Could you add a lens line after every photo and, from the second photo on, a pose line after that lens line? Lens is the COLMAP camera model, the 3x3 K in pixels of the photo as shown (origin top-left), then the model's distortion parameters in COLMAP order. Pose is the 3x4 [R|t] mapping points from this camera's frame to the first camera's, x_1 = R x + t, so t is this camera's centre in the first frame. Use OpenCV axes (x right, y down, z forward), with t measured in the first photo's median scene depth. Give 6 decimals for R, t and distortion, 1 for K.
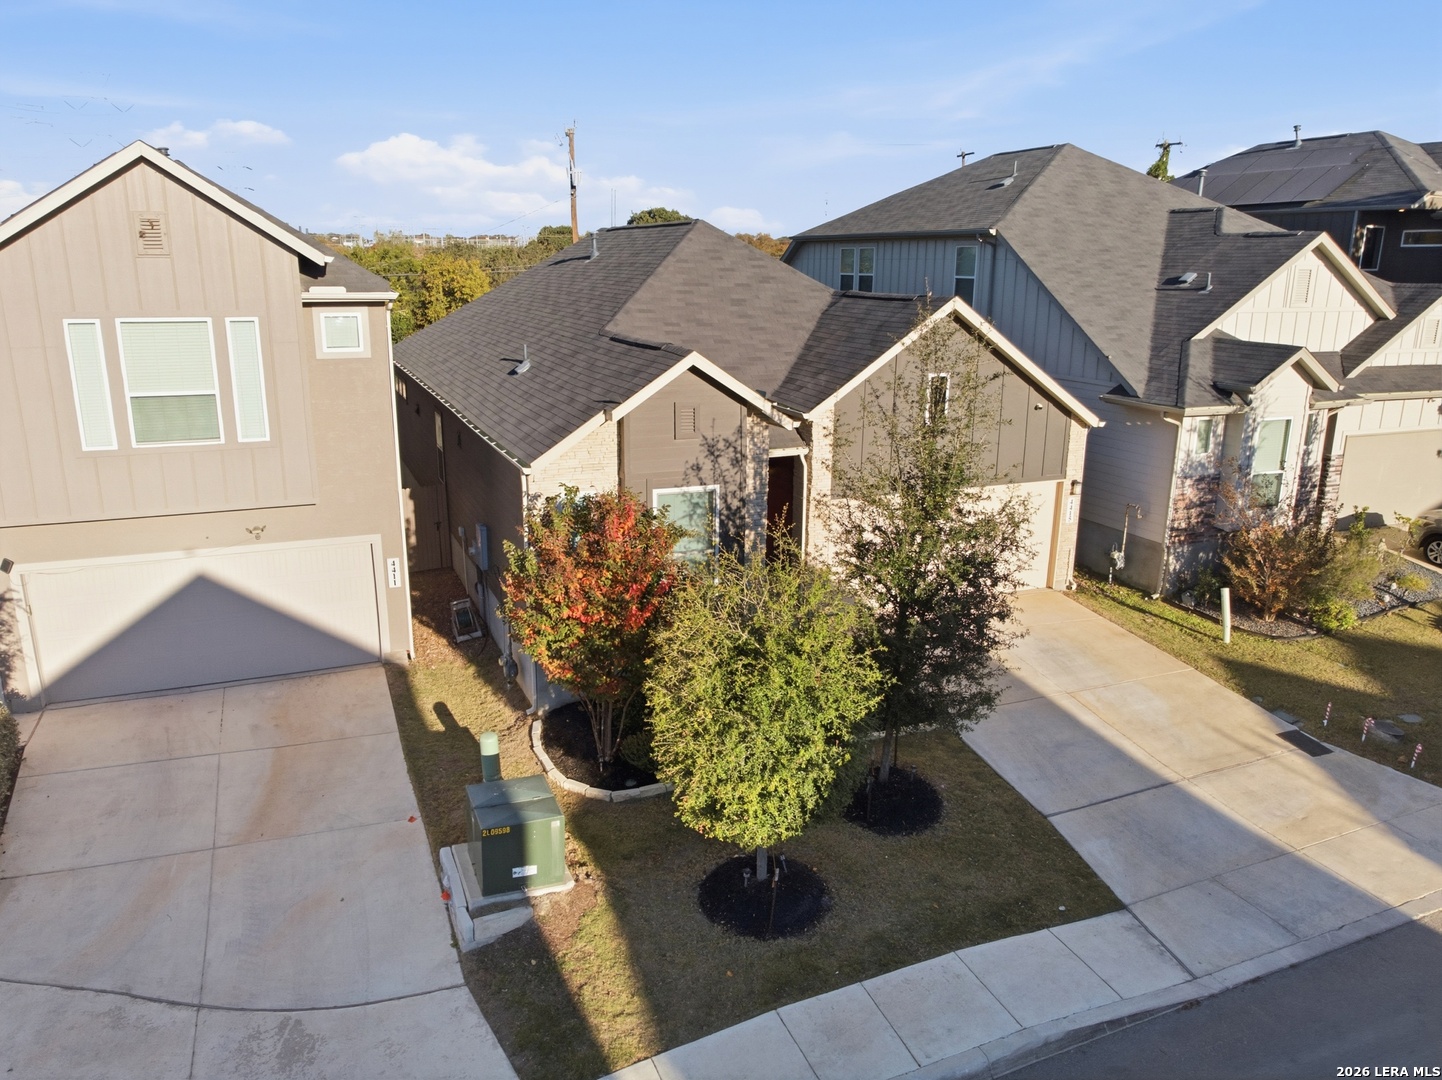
lens RADIAL K [[1062.7, 0, 720.5], [0, 1062.7, 552.3], [0, 0, 1]] dist [0.002868, 0.003389]
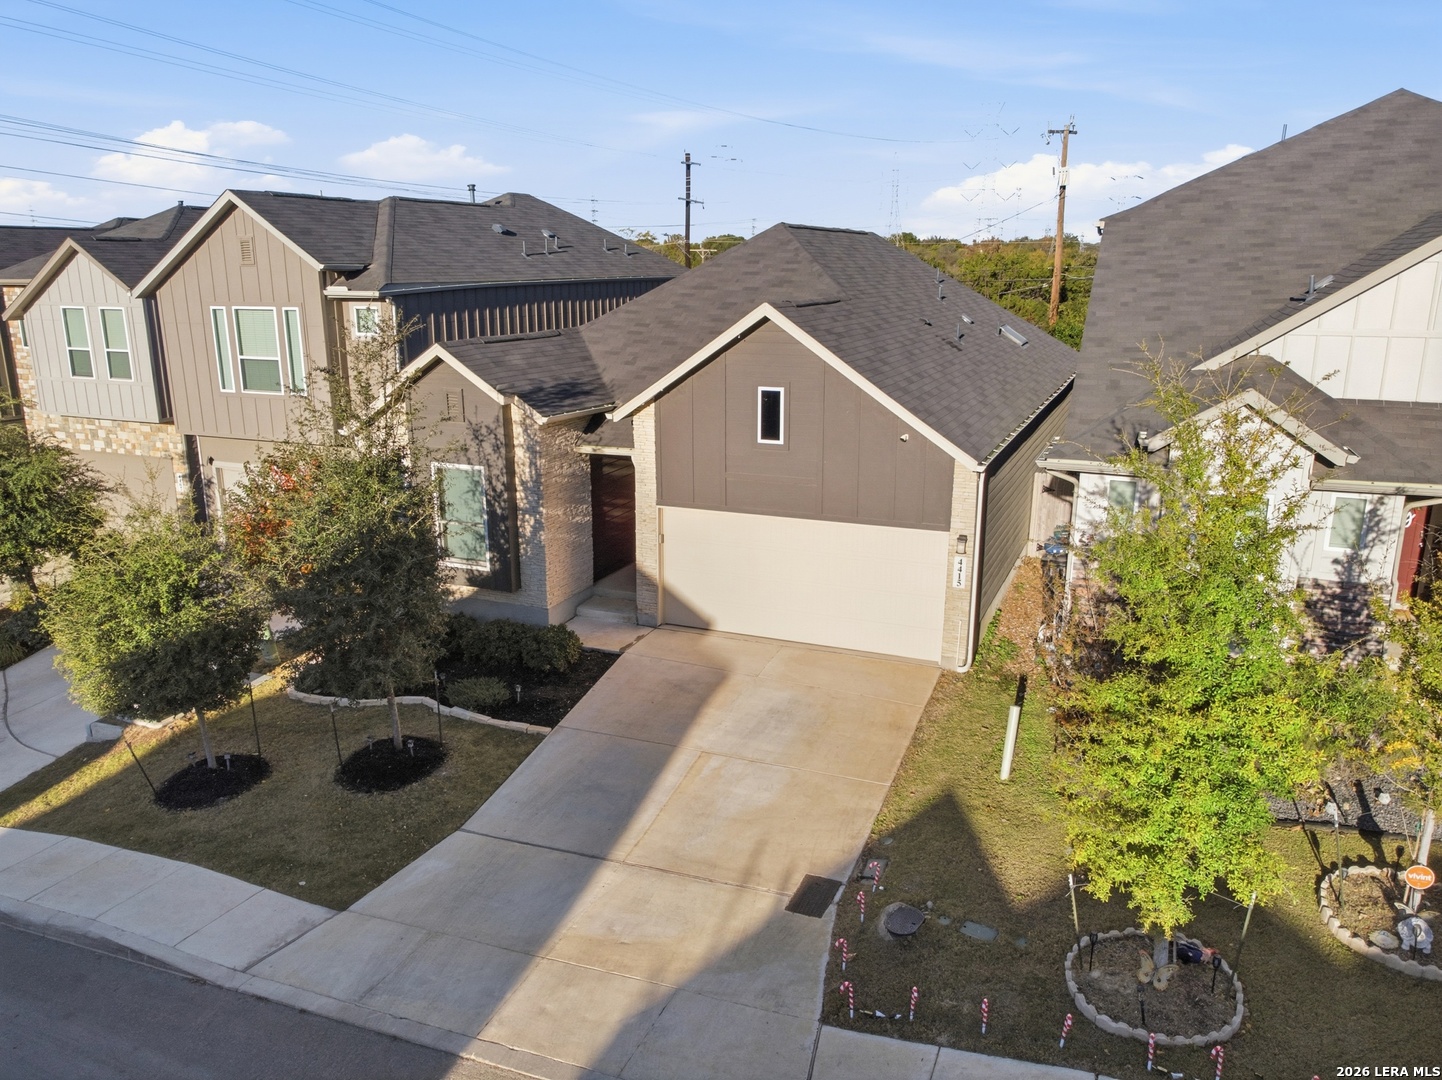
lens RADIAL K [[1062.7, 0, 720.5], [0, 1062.7, 552.3], [0, 0, 1]] dist [0.002868, 0.003389]
pose [[0.701557, 0.177613, -0.690124, 0.759172], [-0.181628, 0.981024, 0.067843, -0.076794], [0.689079, 0.077750, 0.720504, 0.302924]]
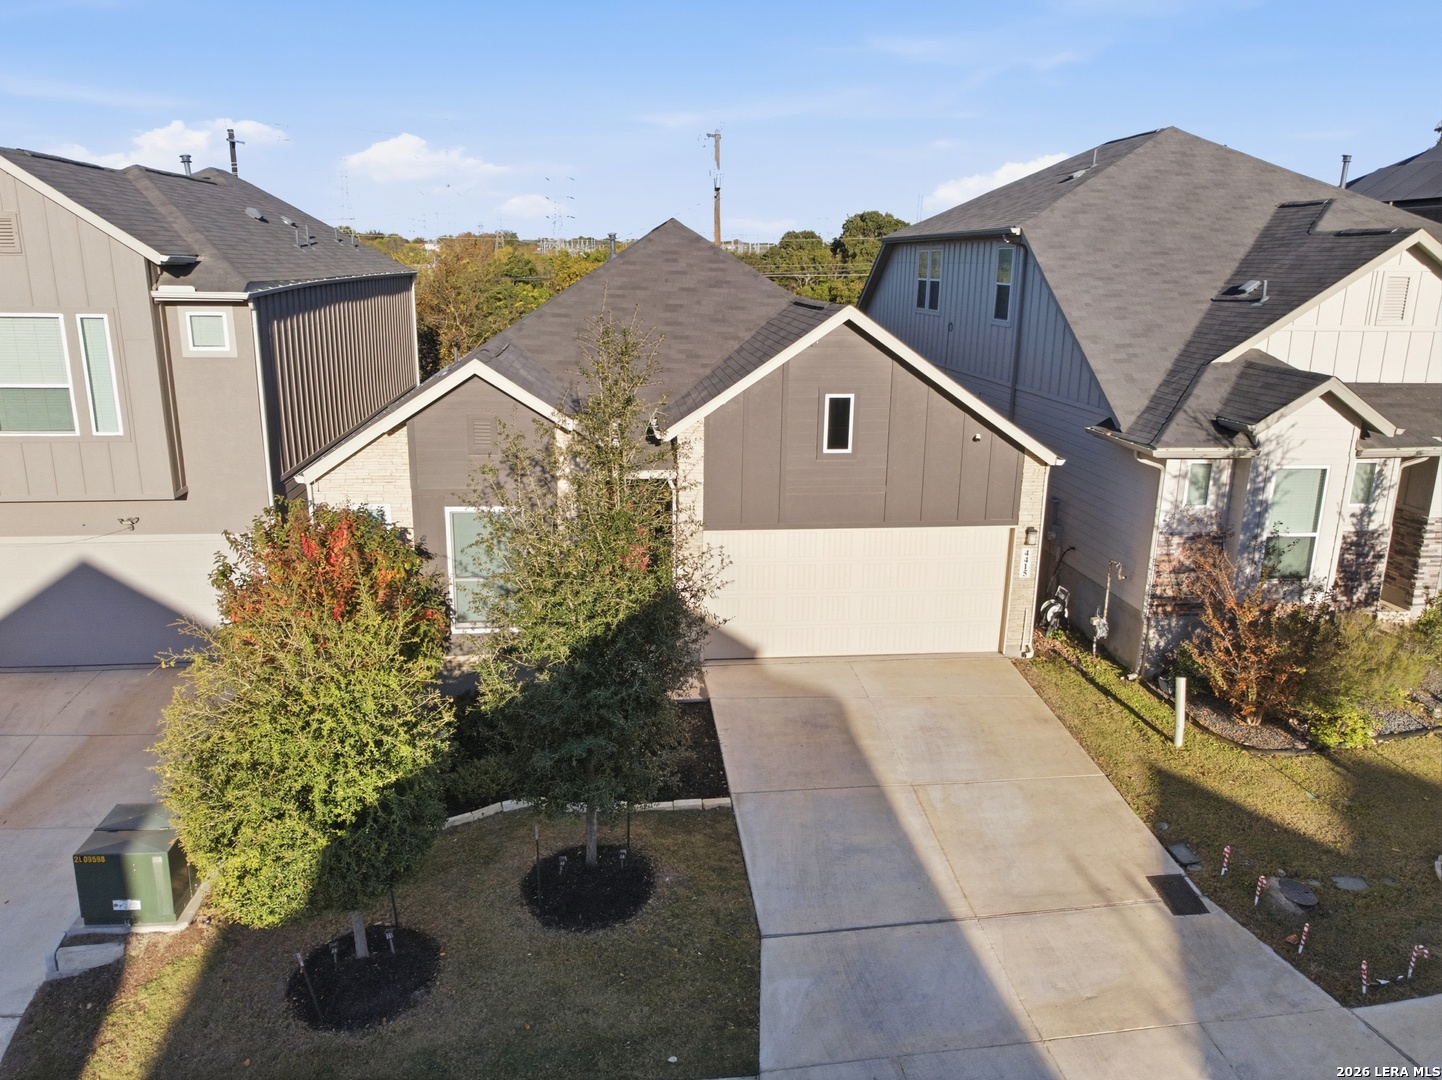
lens RADIAL K [[1062.7, 0, 720.5], [0, 1062.7, 552.3], [0, 0, 1]] dist [0.002868, 0.003389]
pose [[0.960691, 0.076615, -0.266840, 0.324421], [-0.078087, 0.996933, 0.005103, -0.033885], [0.266412, 0.015935, 0.963727, 0.134025]]
